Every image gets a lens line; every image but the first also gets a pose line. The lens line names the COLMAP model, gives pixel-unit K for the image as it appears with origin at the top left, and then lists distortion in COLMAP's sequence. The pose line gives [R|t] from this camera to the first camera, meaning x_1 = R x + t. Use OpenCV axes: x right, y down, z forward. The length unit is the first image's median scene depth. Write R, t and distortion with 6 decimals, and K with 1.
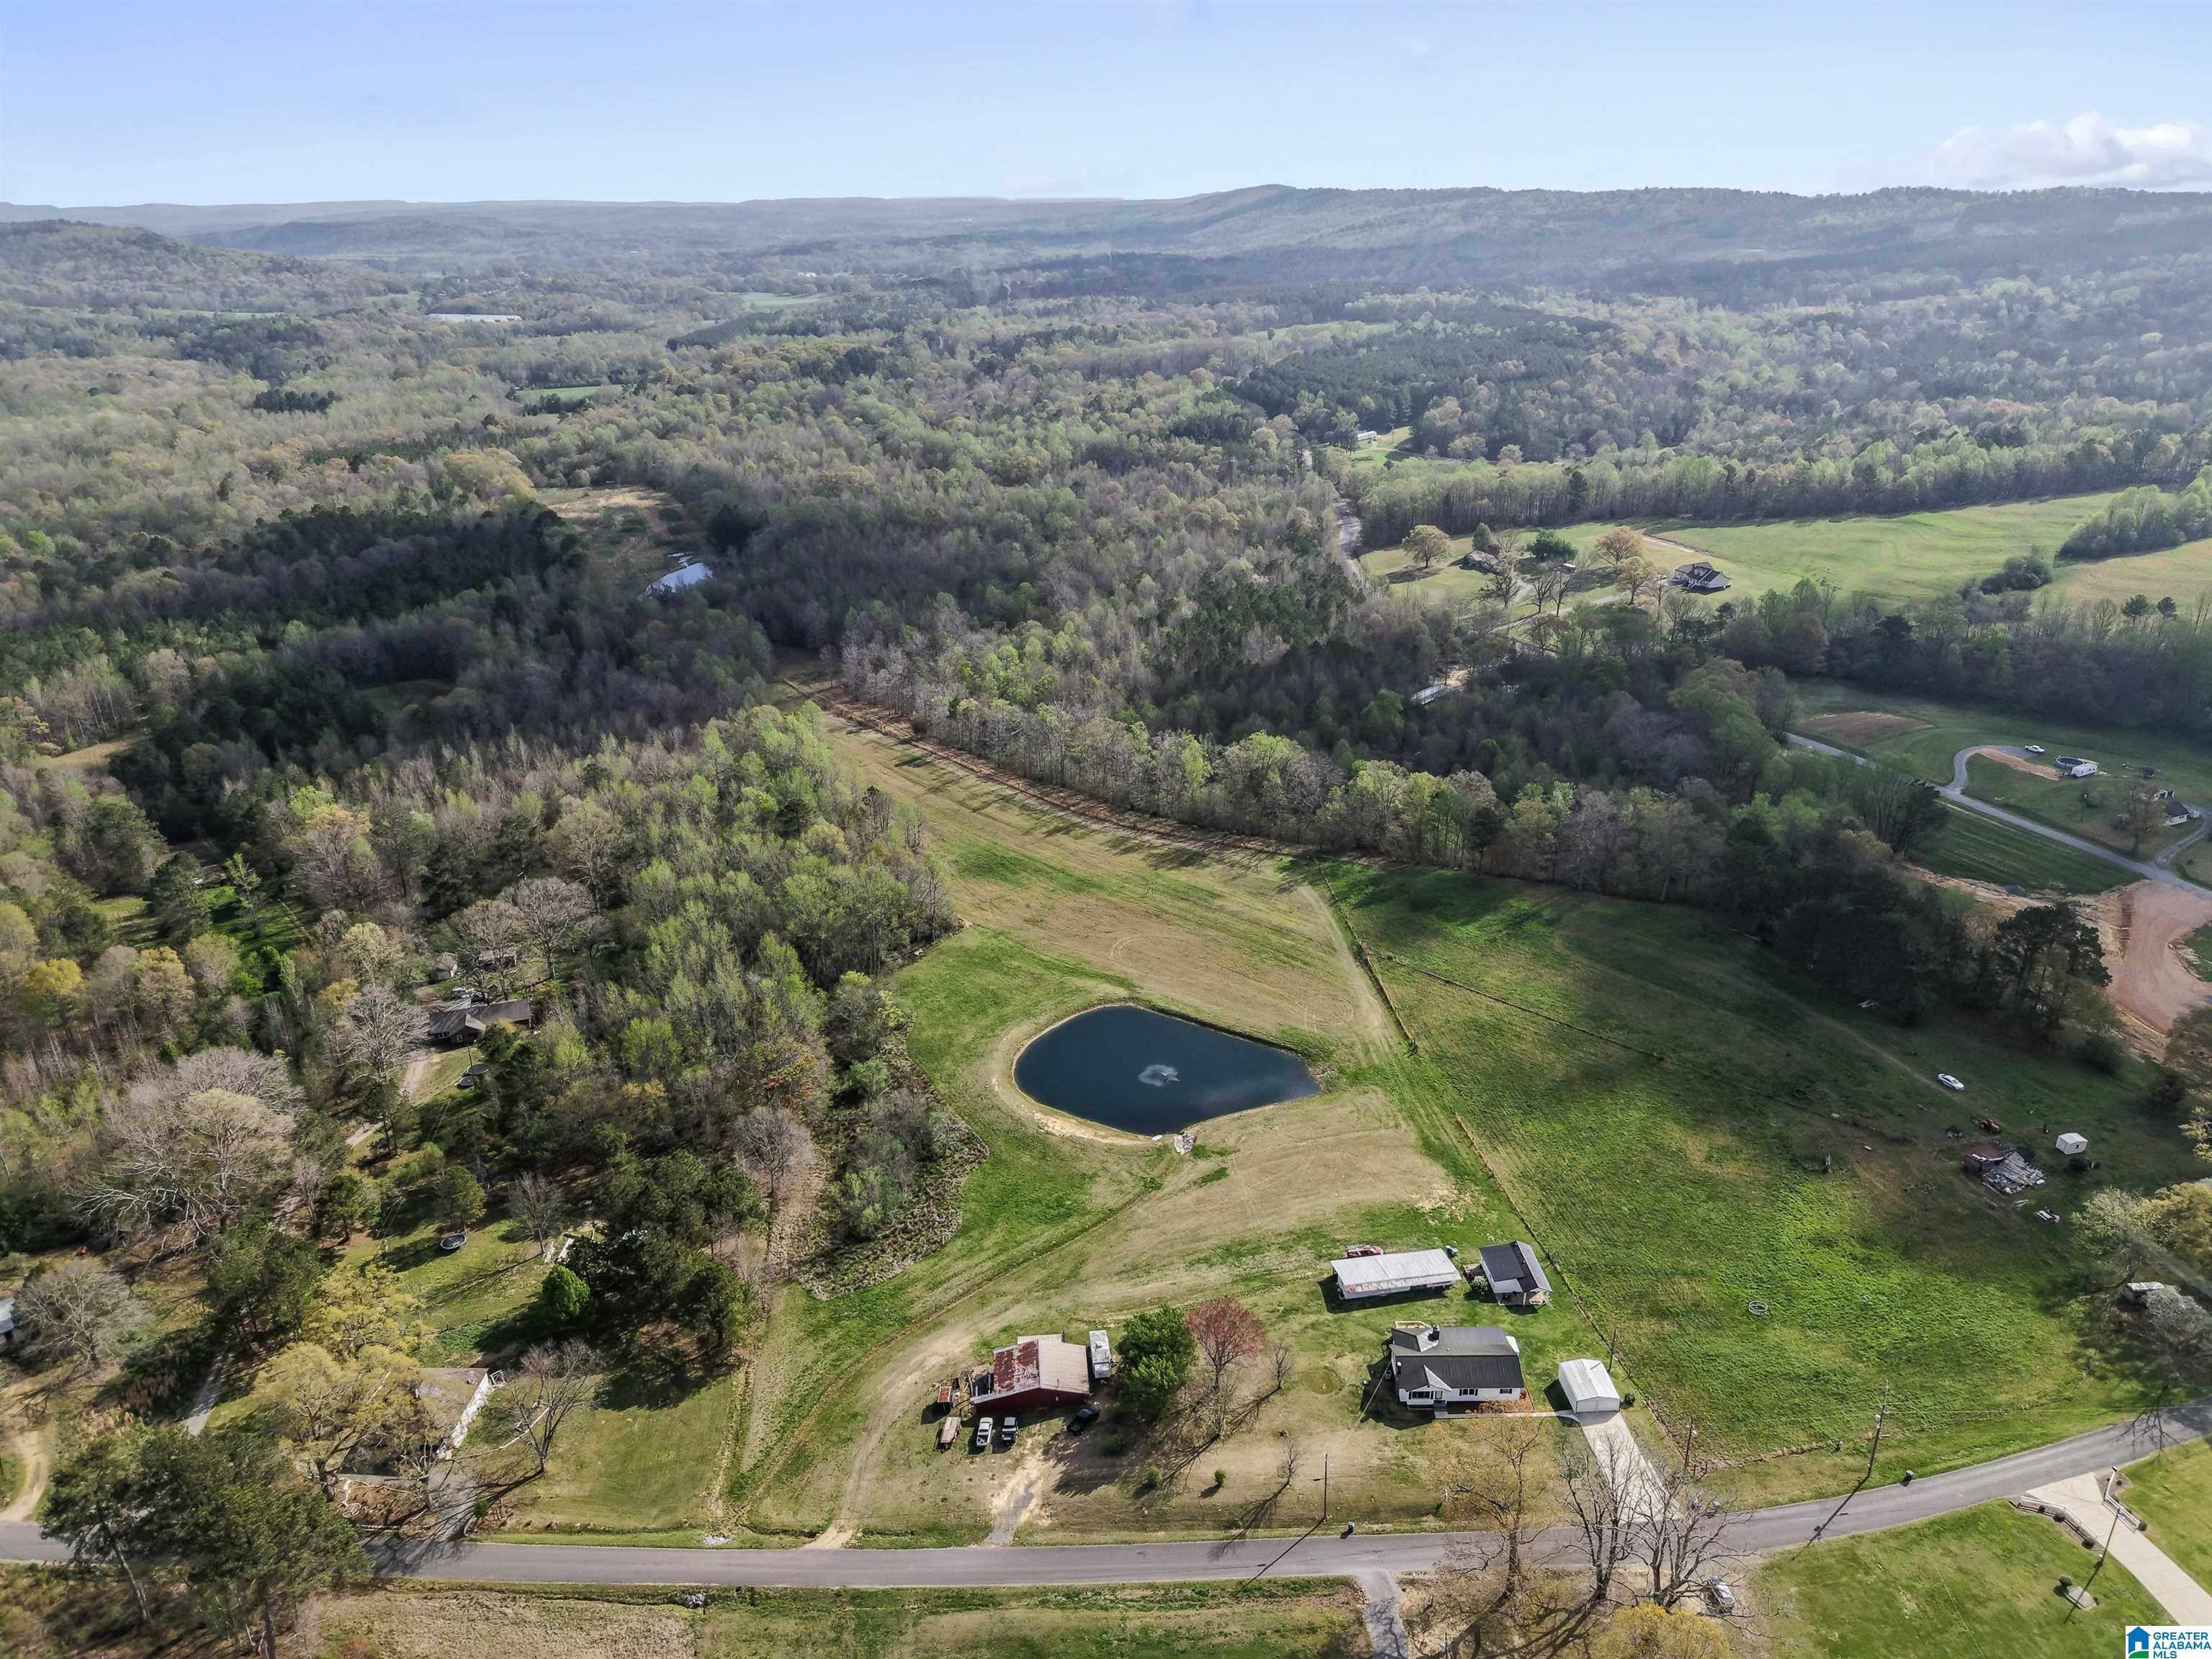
lens RADIAL K [[1447.8, 0, 1123.5], [0, 1447.8, 836.4], [0, 0, 1]] dist [0.027013, -0.023956]
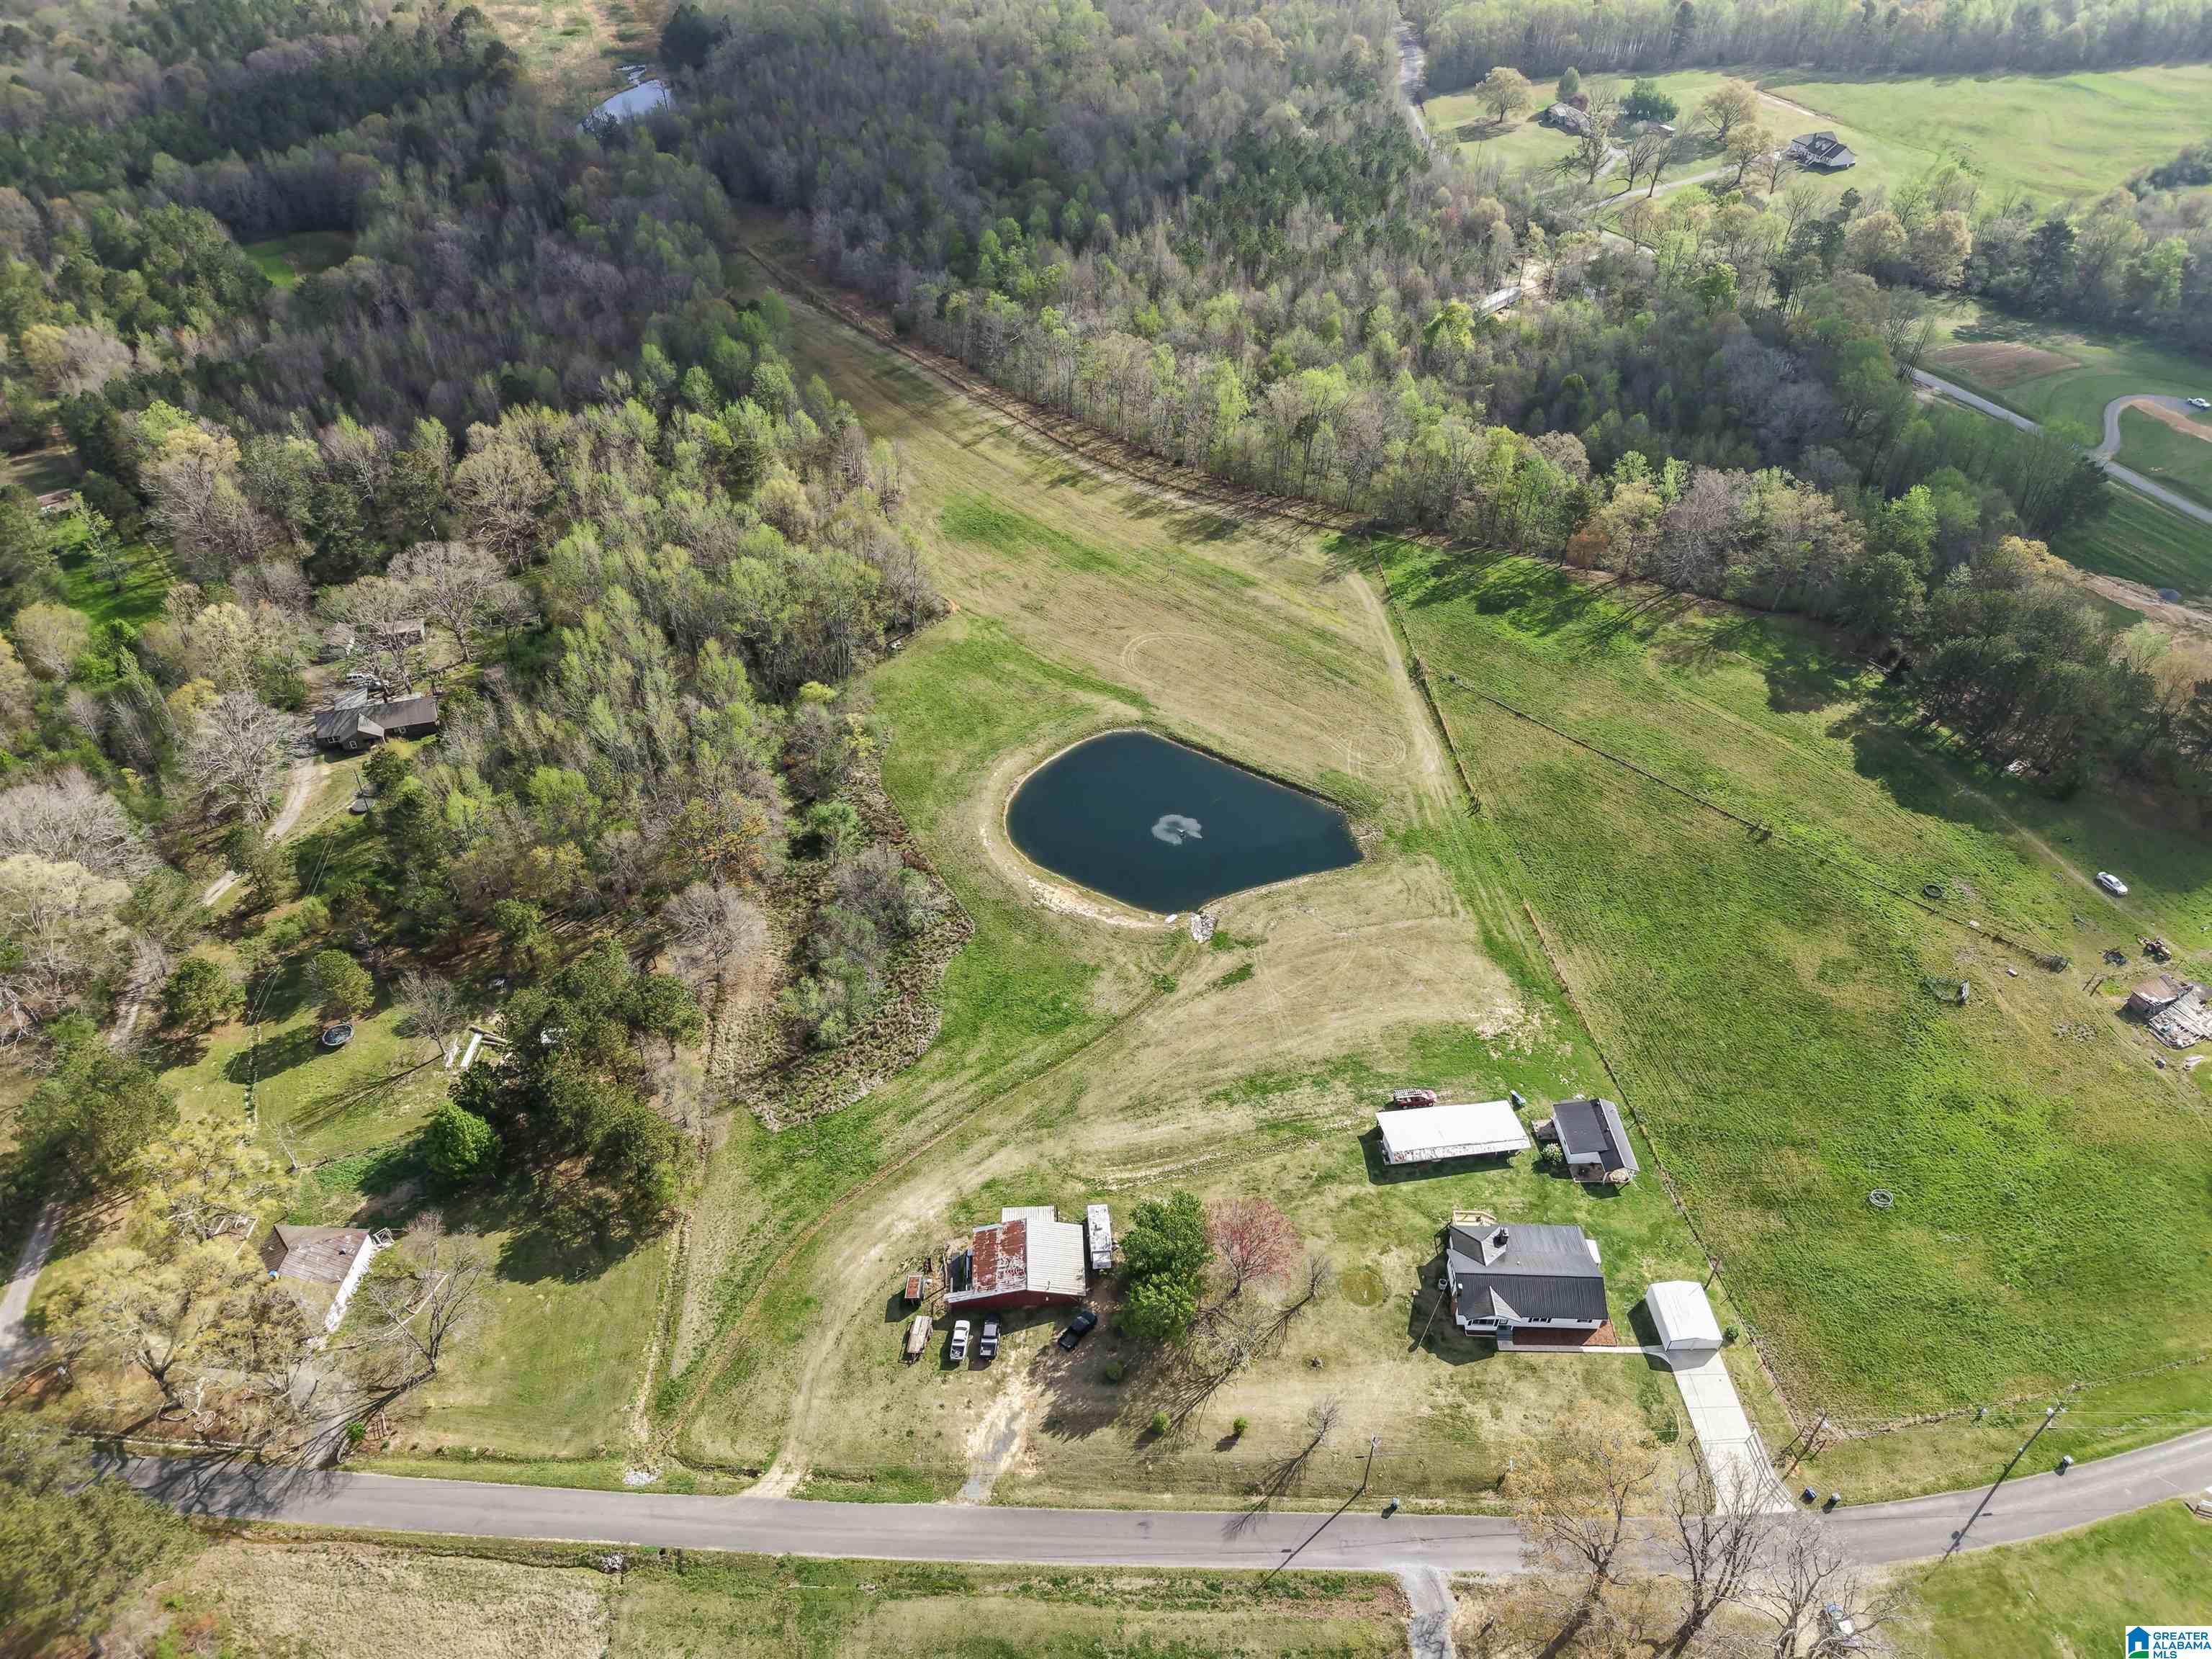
lens RADIAL K [[1447.8, 0, 1123.5], [0, 1447.8, 836.4], [0, 0, 1]] dist [0.027013, -0.023956]
pose [[0.999290, 0.037223, 0.005870, -0.013444], [-0.037331, 0.956657, 0.288815, -0.092133], [0.005135, -0.288829, 0.957367, 0.223438]]
